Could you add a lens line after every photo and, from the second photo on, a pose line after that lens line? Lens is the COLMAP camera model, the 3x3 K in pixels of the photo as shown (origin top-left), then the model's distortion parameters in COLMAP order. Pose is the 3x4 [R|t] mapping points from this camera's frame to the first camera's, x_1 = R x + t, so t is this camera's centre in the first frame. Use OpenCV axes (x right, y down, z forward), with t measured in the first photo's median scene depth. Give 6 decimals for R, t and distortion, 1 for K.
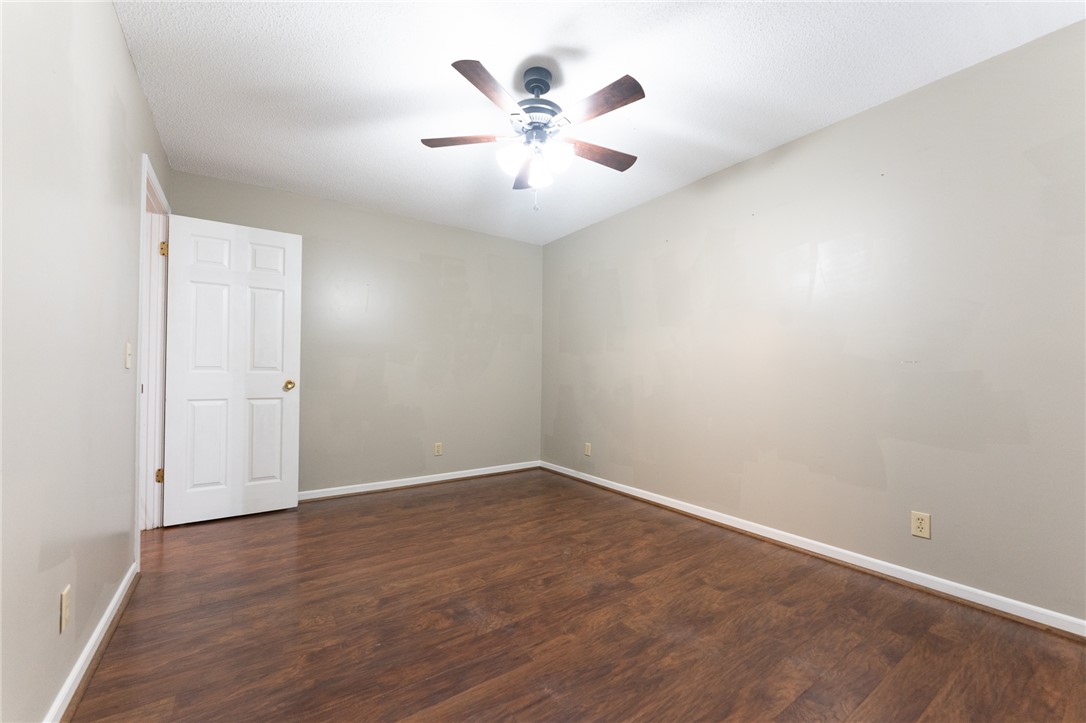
lens RADIAL K [[437.4, 0, 544.2], [0, 437.4, 362.4], [0, 0, 1]] dist [-0.013914, -0.000396]
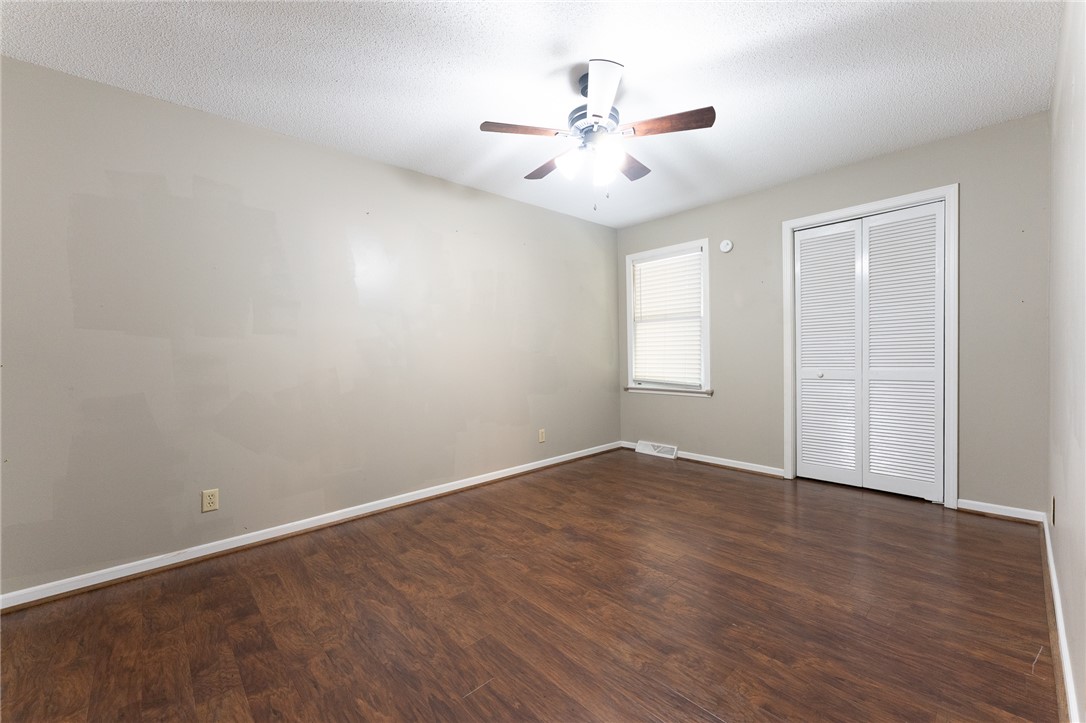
lens RADIAL K [[437.4, 0, 544.4], [0, 437.4, 357.0], [0, 0, 1]] dist [-0.013914, -0.000396]
pose [[-0.134999, -0.016293, 0.990712, -0.912899], [0.000520, 0.999864, 0.016514, -0.005526], [-0.990846, 0.002745, -0.134973, 1.082356]]
